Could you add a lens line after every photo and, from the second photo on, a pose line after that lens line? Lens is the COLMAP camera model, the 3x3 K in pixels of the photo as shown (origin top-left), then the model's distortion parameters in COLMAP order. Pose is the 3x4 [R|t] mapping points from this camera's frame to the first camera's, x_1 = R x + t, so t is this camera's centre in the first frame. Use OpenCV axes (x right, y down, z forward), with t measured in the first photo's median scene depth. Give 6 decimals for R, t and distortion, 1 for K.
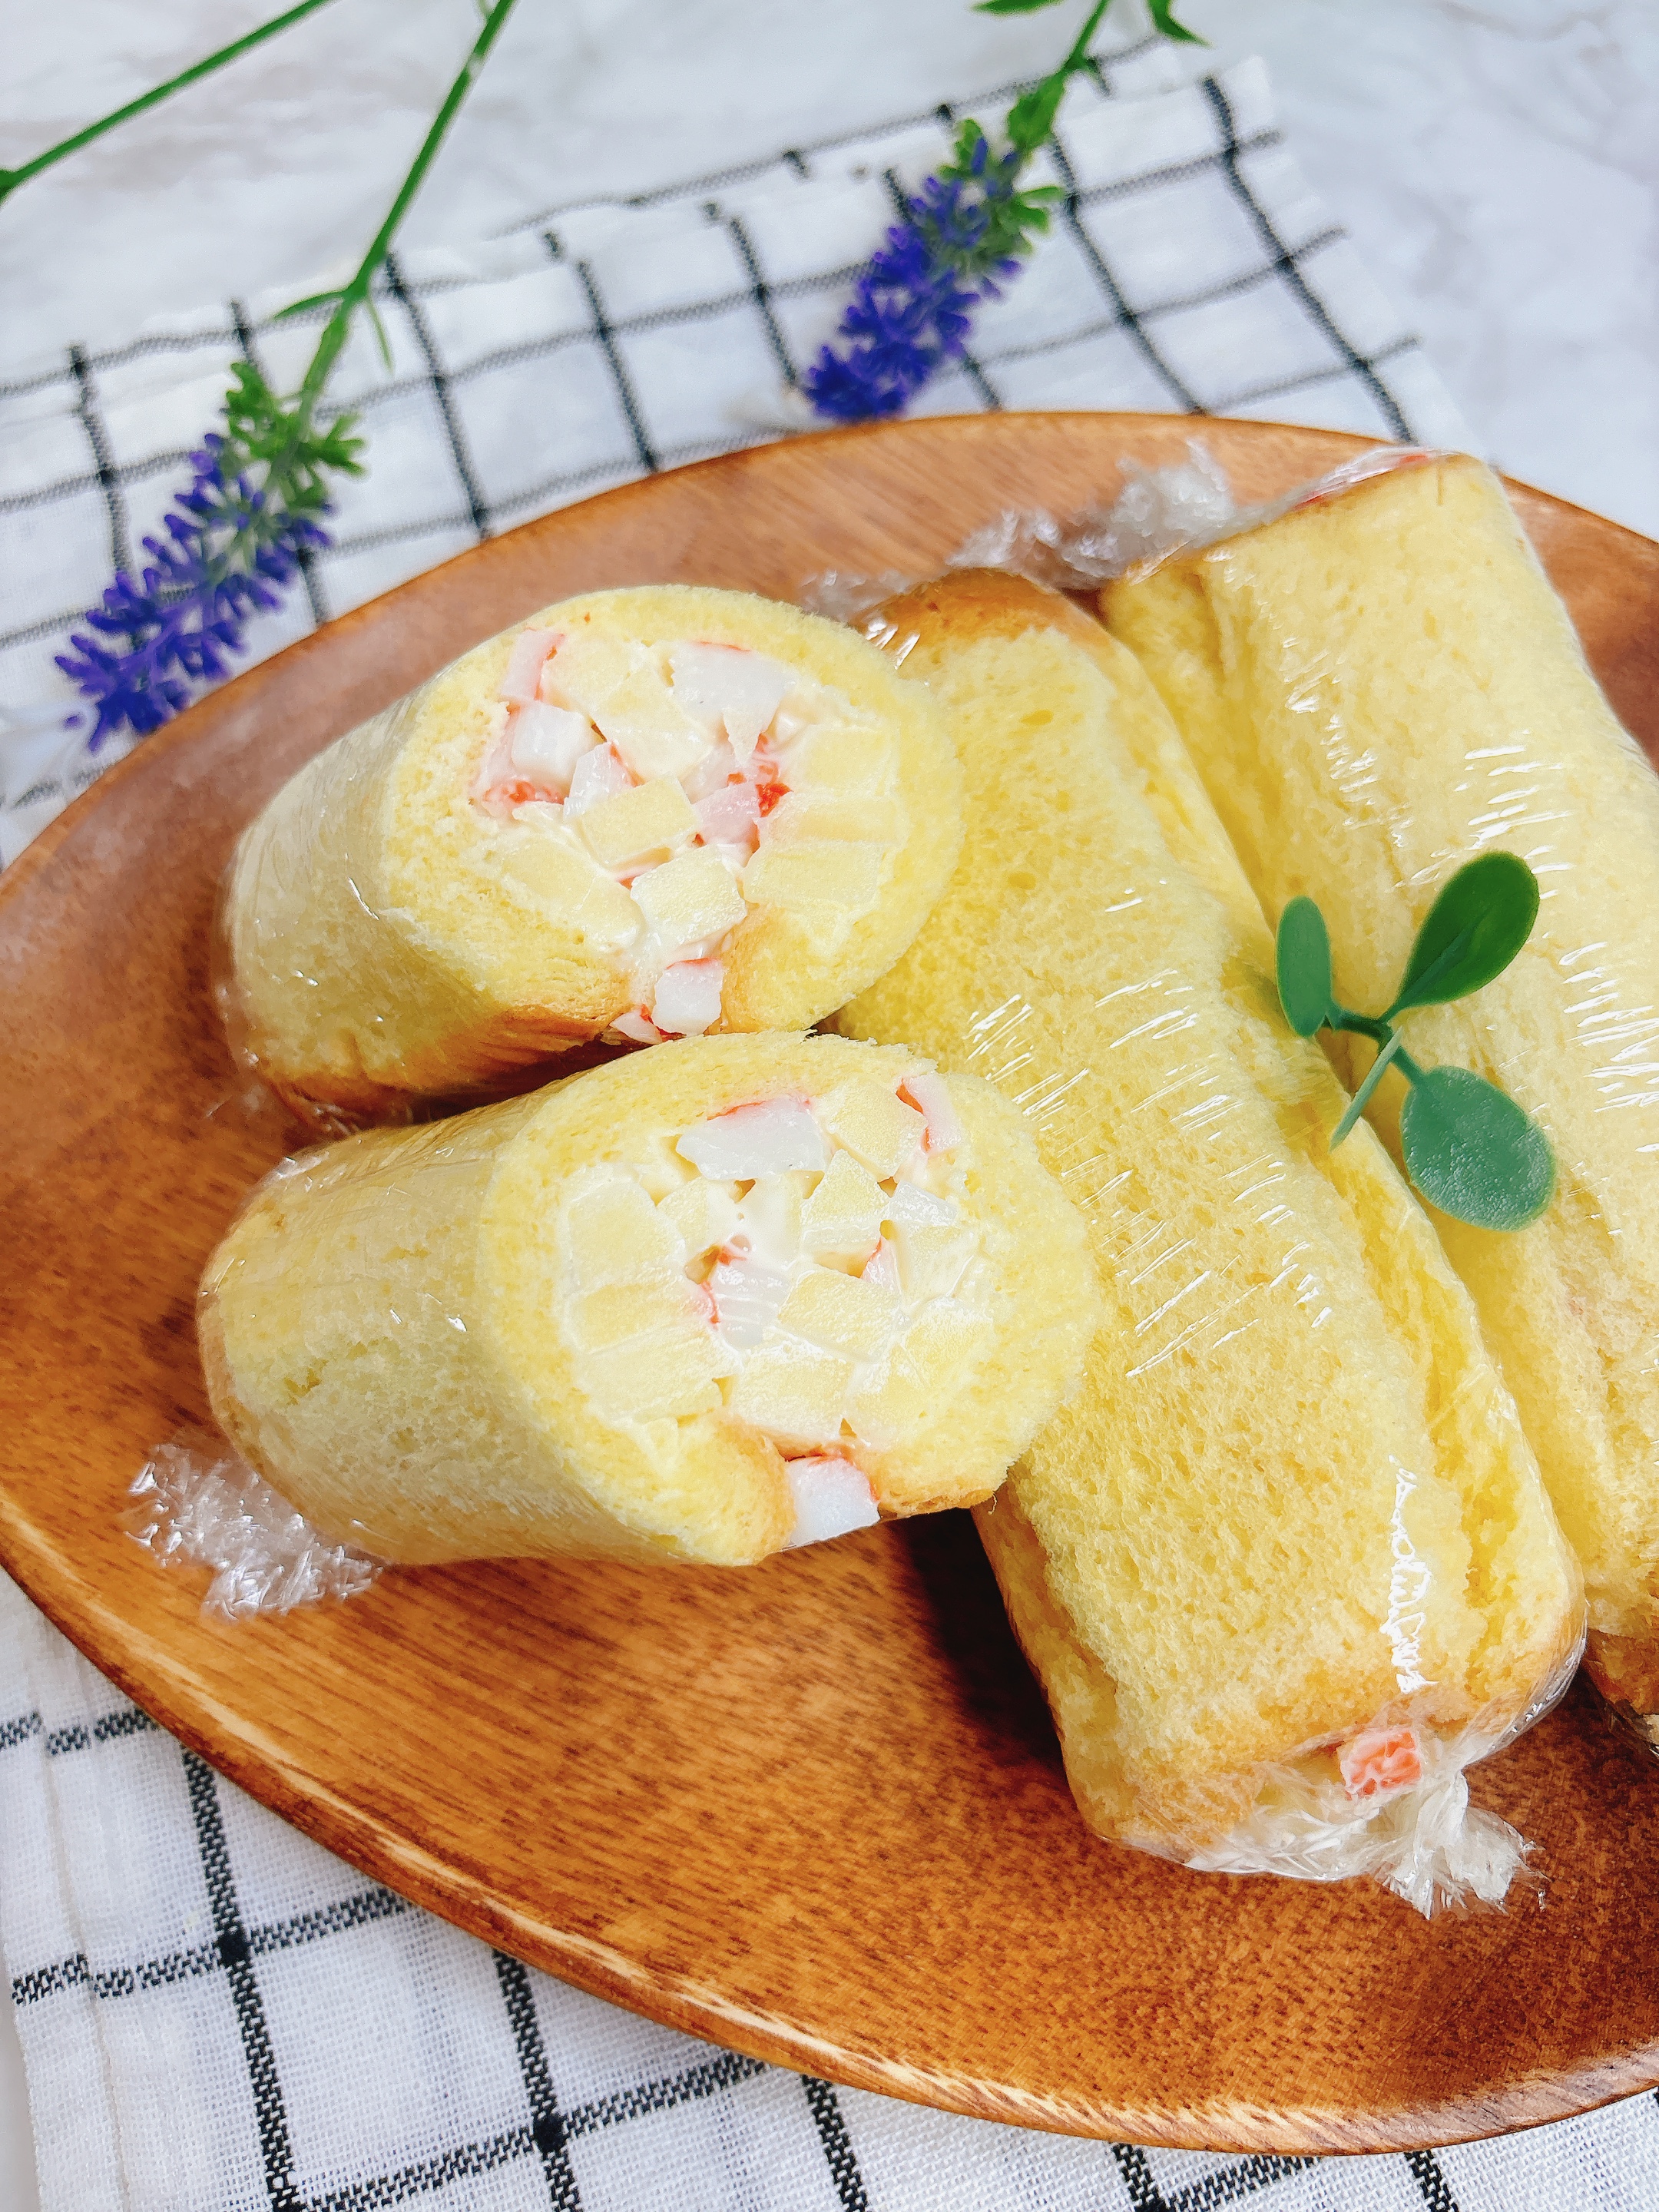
lens RADIAL K [[1753.1, 0, 829.5], [0, 1753.1, 1106.0], [0, 0, 1]] dist [-0.001572, 0.004098]
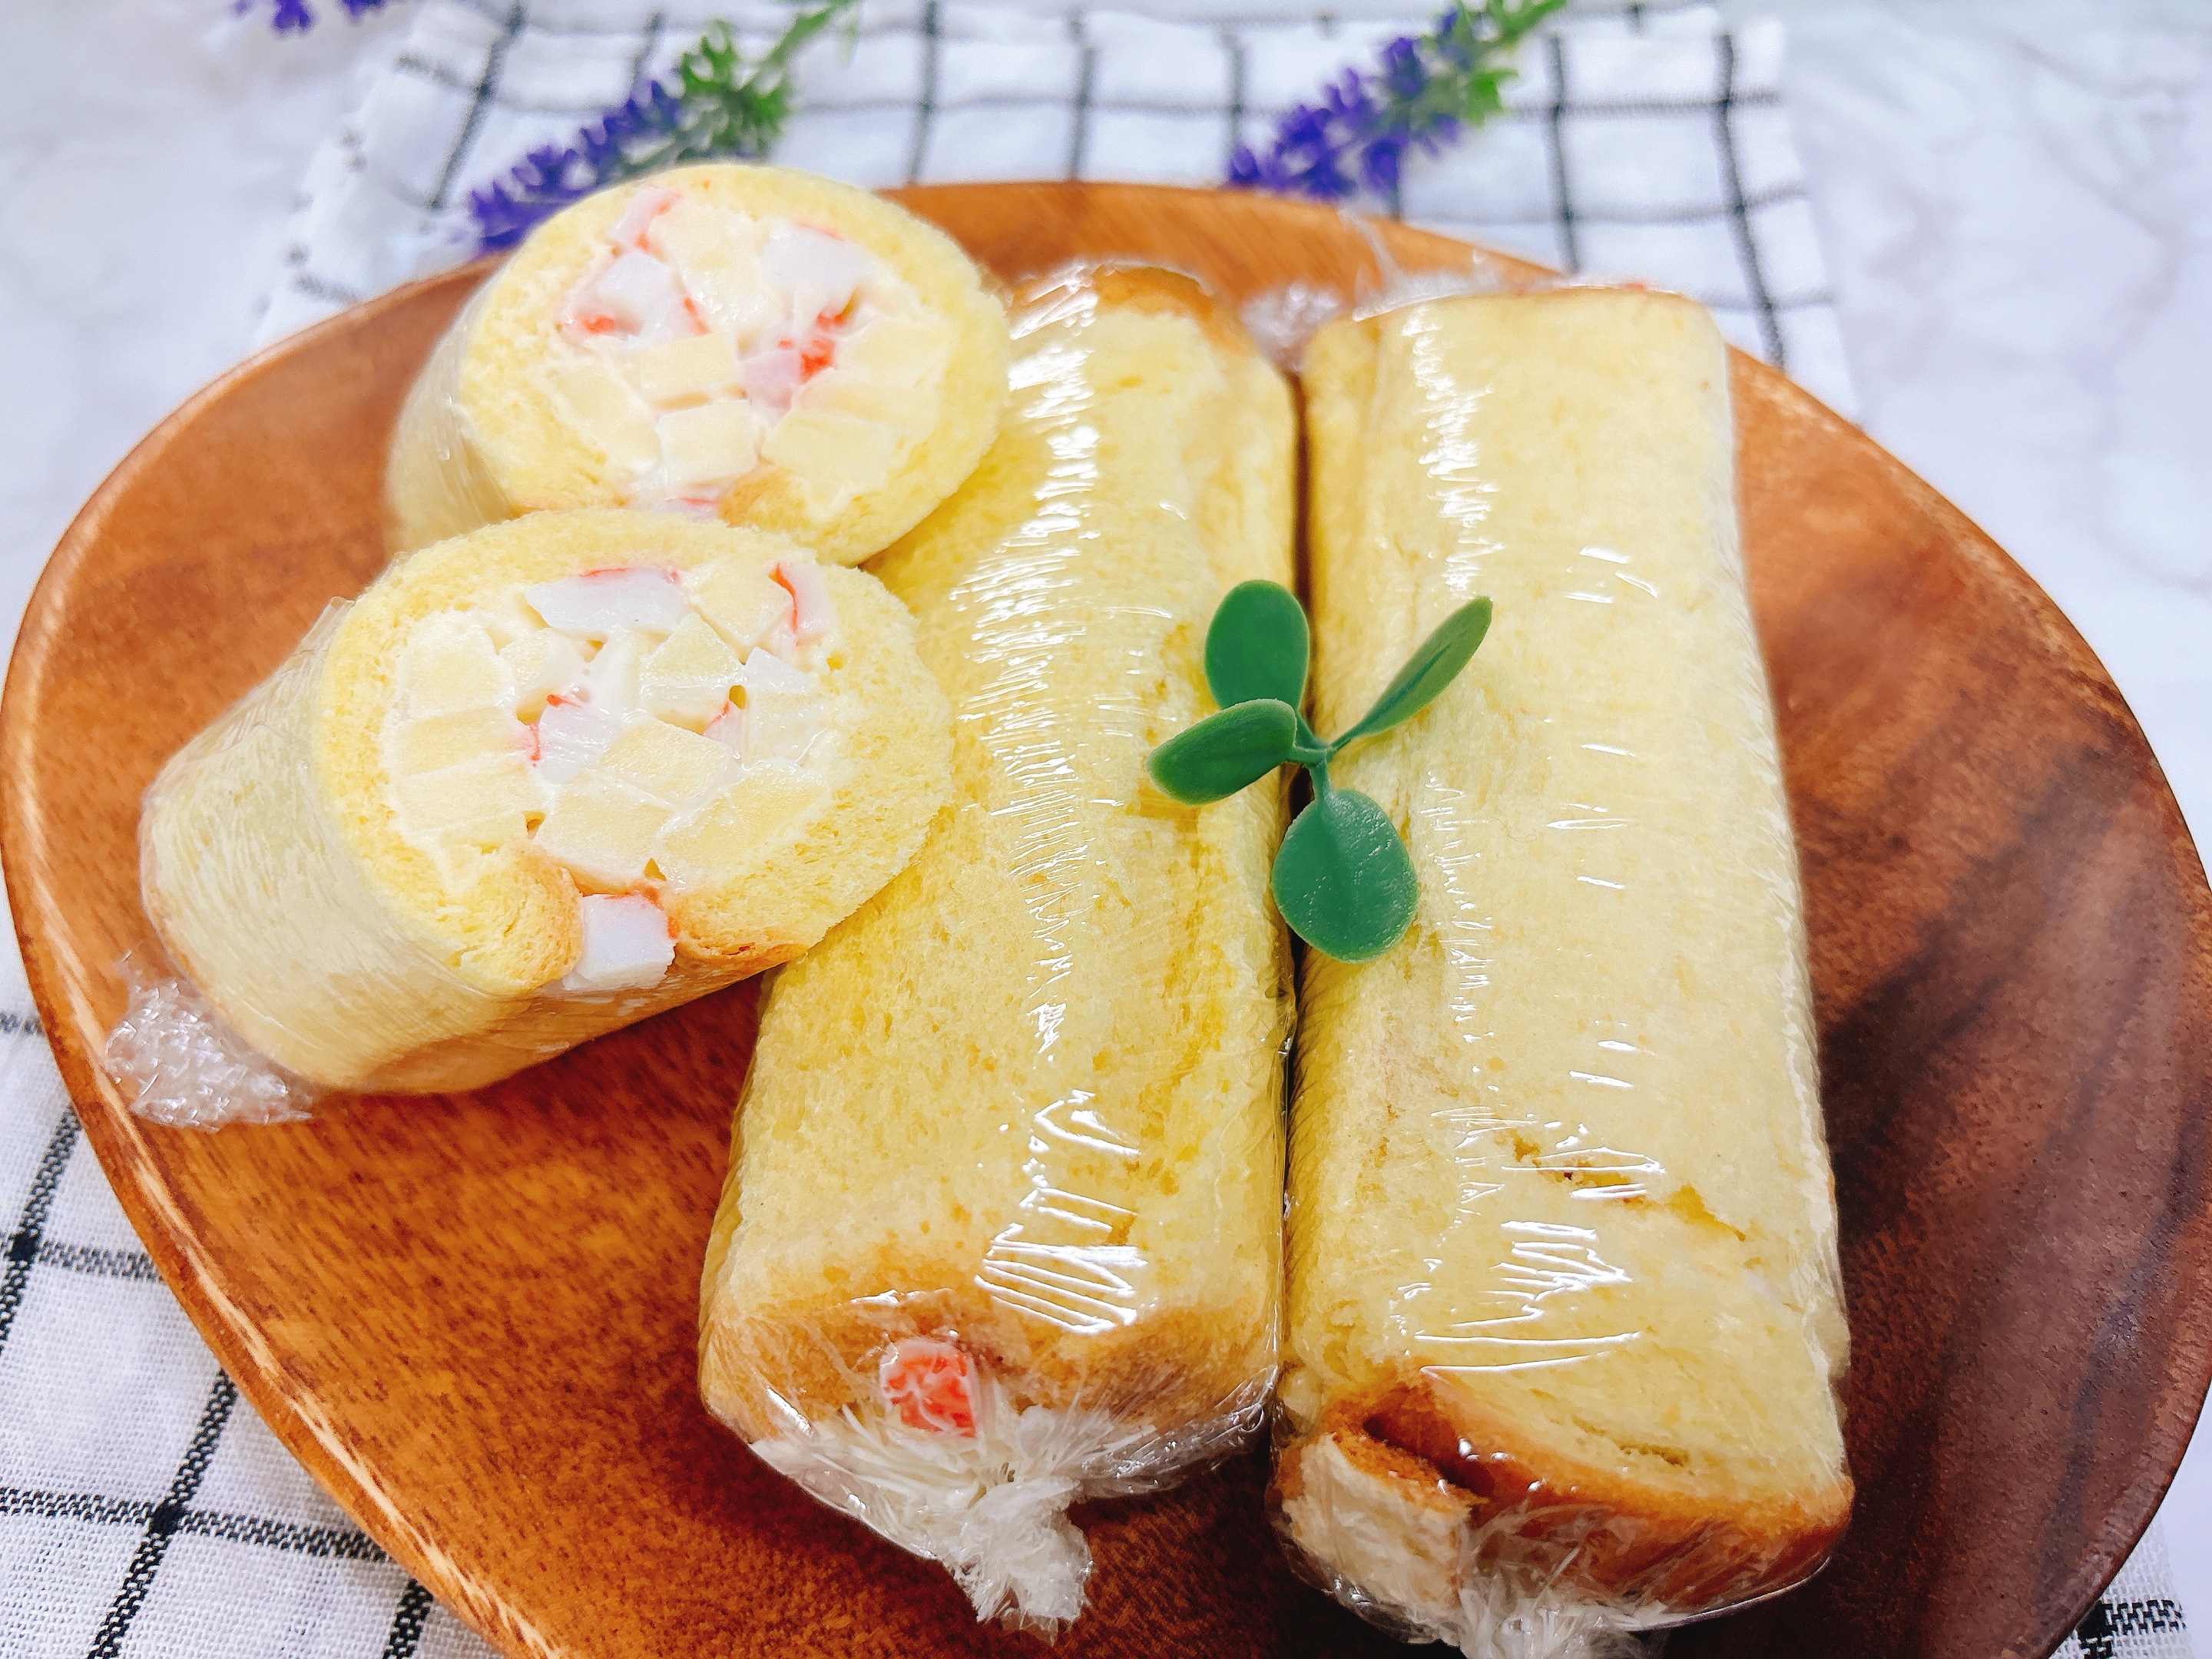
lens RADIAL K [[1746.8, 0, 1106.0], [0, 1746.8, 829.5], [0, 0, 1]] dist [0.058794, -0.101746]
pose [[0.920053, 0.321429, -0.224023, 0.426238], [-0.353172, 0.927956, -0.119027, 0.153394], [0.169625, 0.188630, 0.967288, 0.052071]]
